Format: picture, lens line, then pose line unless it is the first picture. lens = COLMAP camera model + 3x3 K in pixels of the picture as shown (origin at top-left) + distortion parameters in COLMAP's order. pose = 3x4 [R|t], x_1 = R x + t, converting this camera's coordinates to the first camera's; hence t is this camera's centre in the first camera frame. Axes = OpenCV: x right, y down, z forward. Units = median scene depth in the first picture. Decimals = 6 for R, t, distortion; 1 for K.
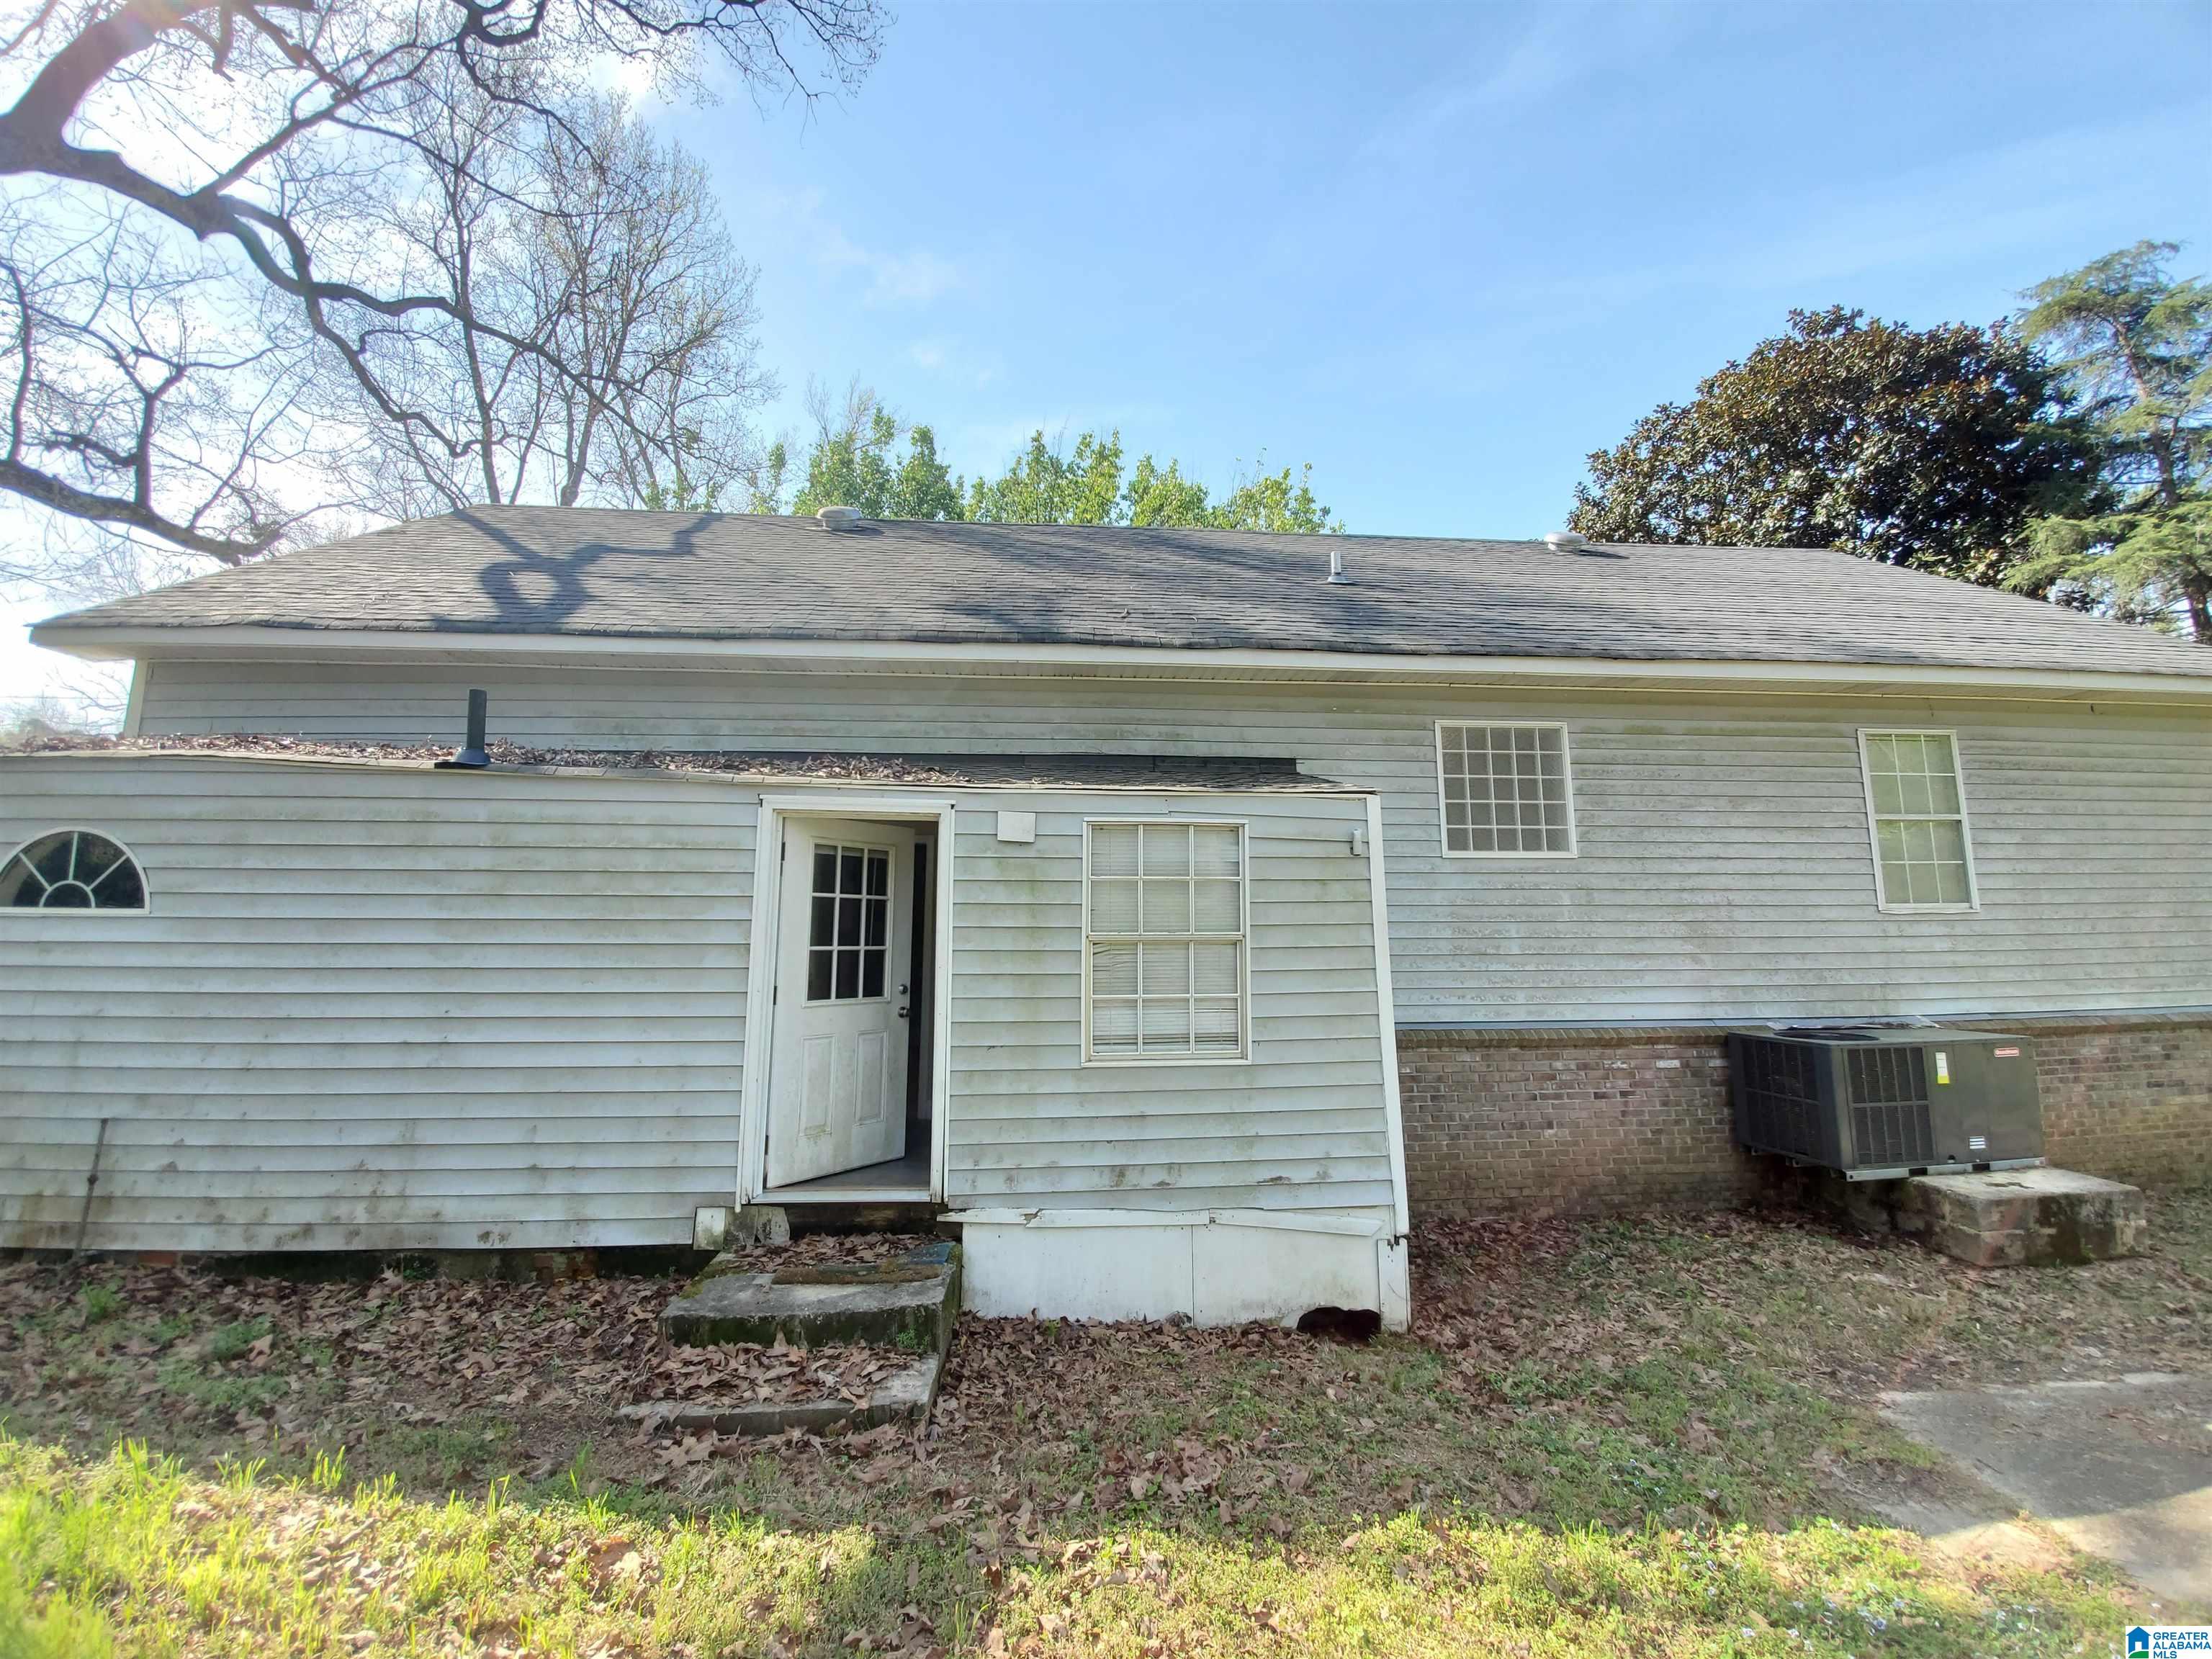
lens RADIAL K [[880.8, 0, 1100.8], [0, 880.8, 782.4], [0, 0, 1]] dist [-0.002835, -0.009266]
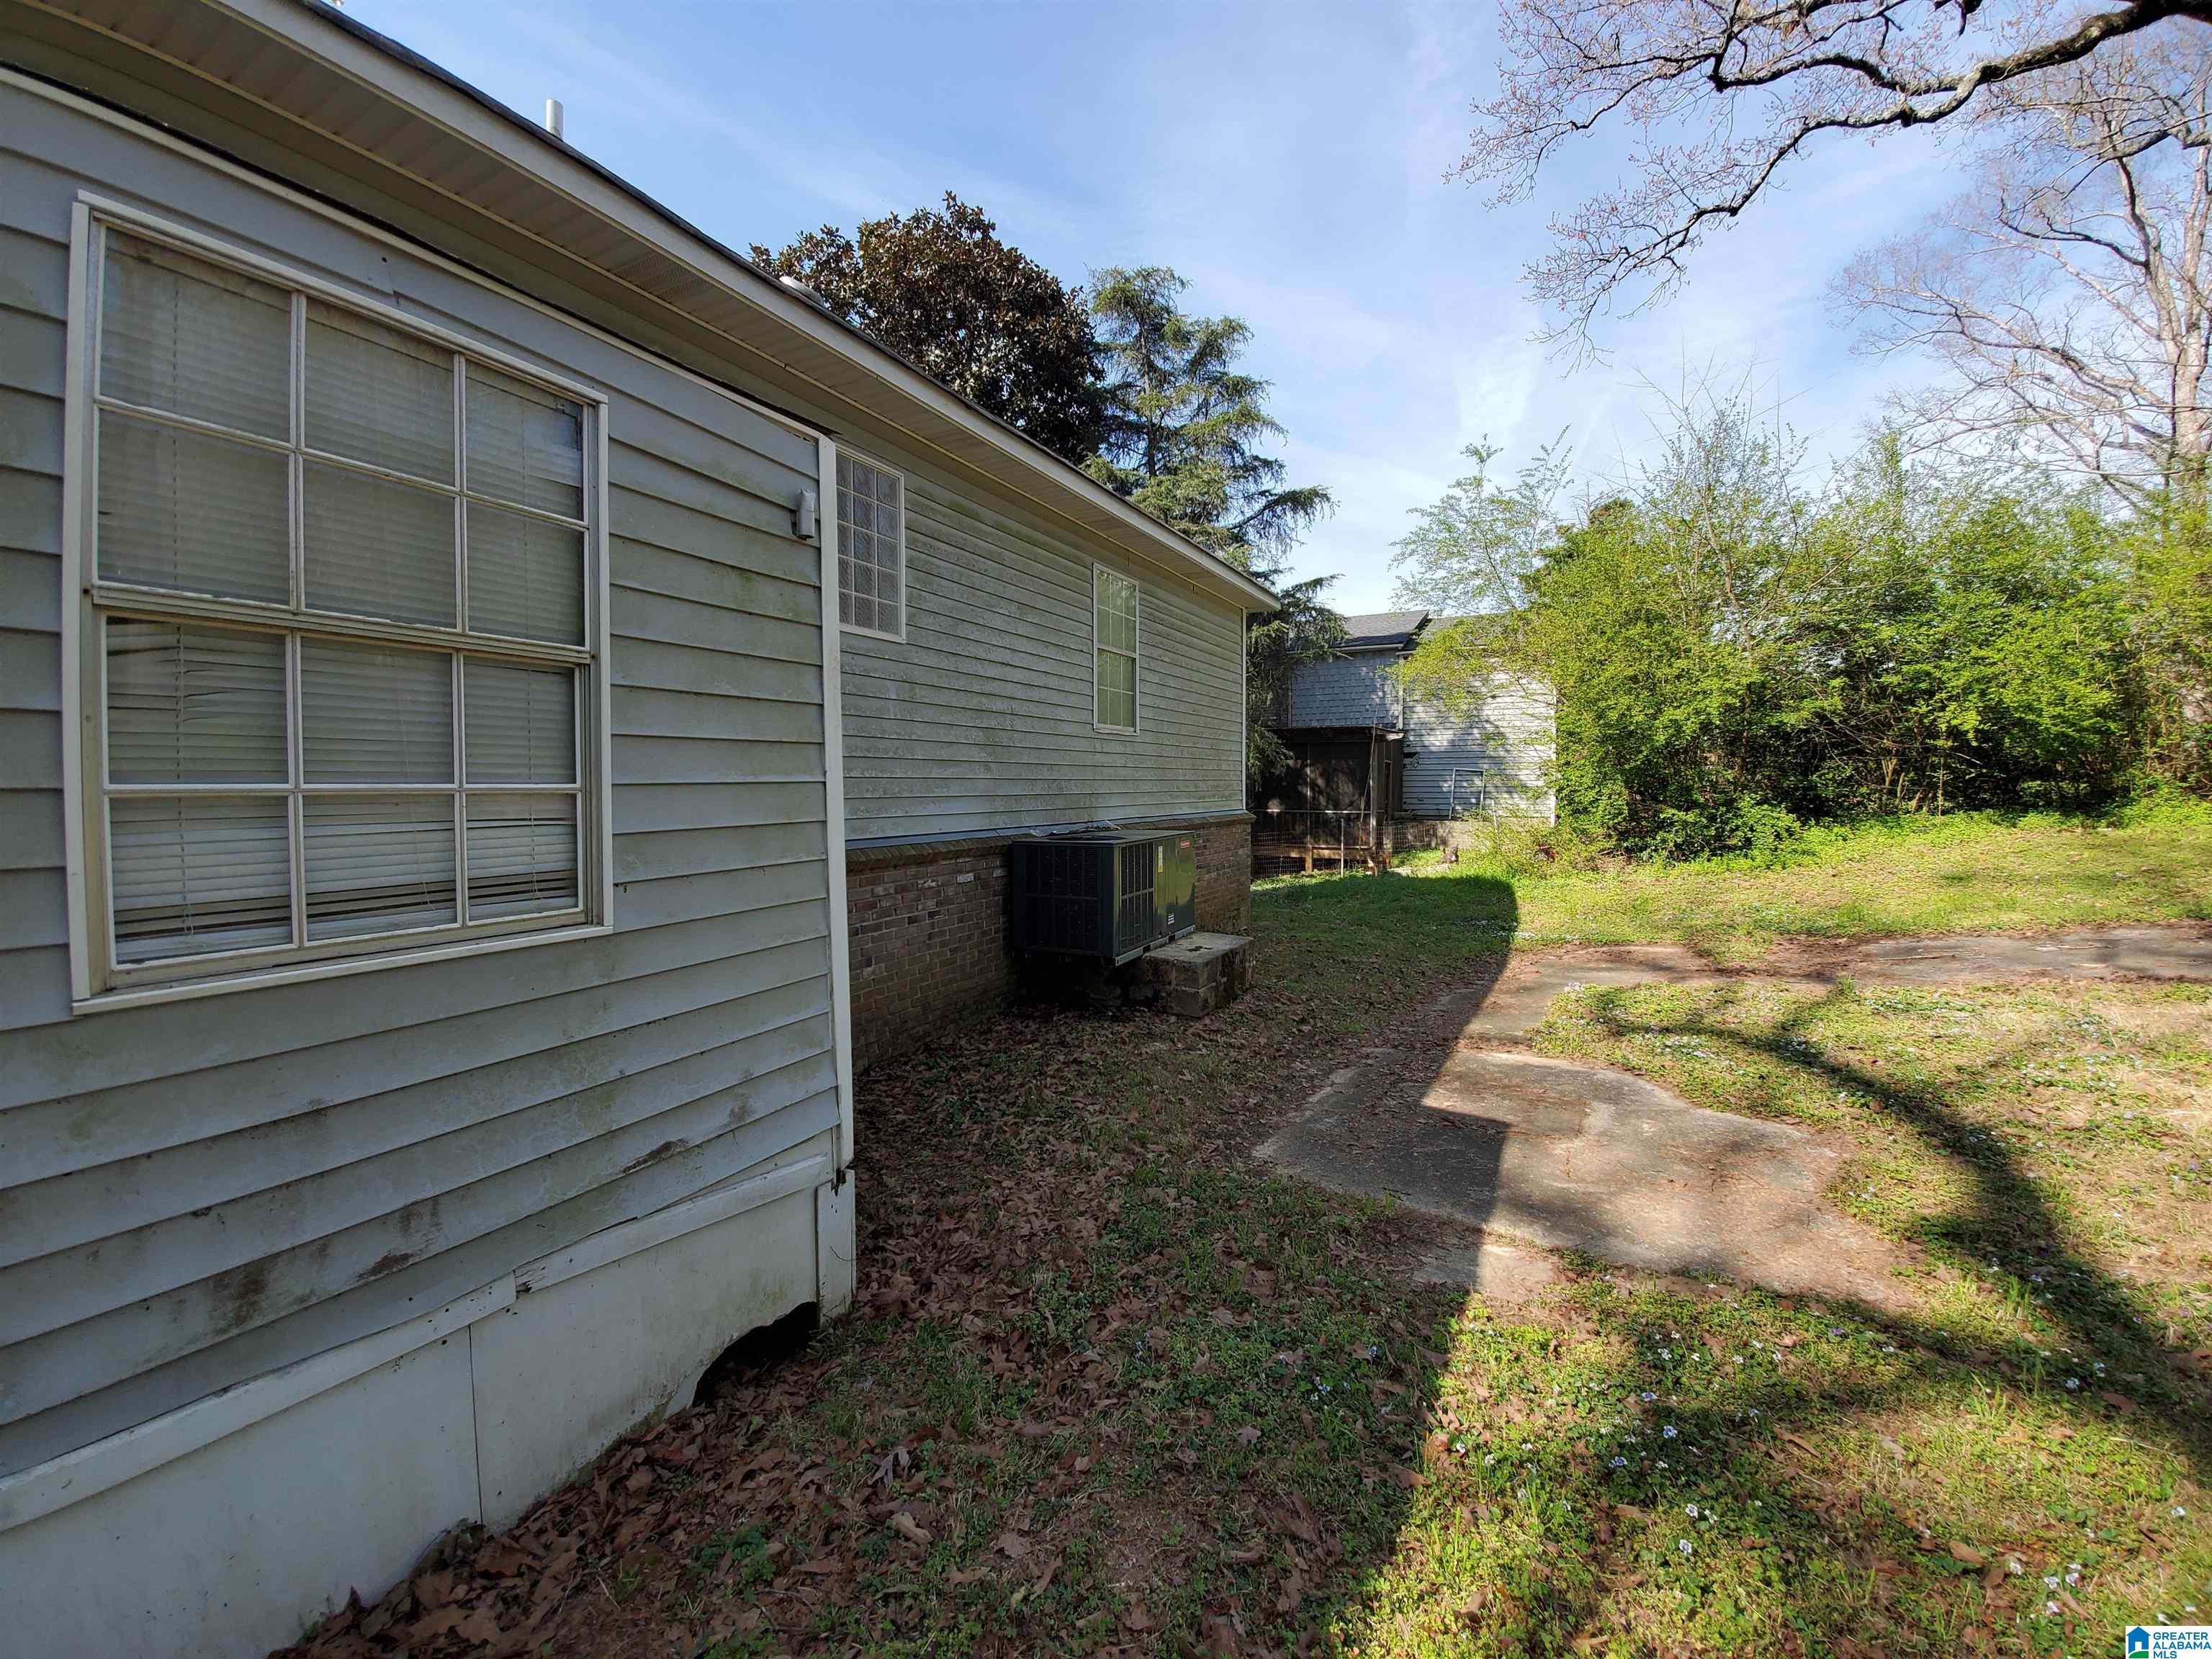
lens RADIAL K [[880.8, 0, 1095.6], [0, 880.8, 813.7], [0, 0, 1]] dist [-0.002835, -0.009266]
pose [[0.548201, -0.026413, 0.835930, -0.065484], [-0.141628, 0.982134, 0.123912, 0.151613], [-0.824268, -0.186320, 0.534666, 0.508717]]
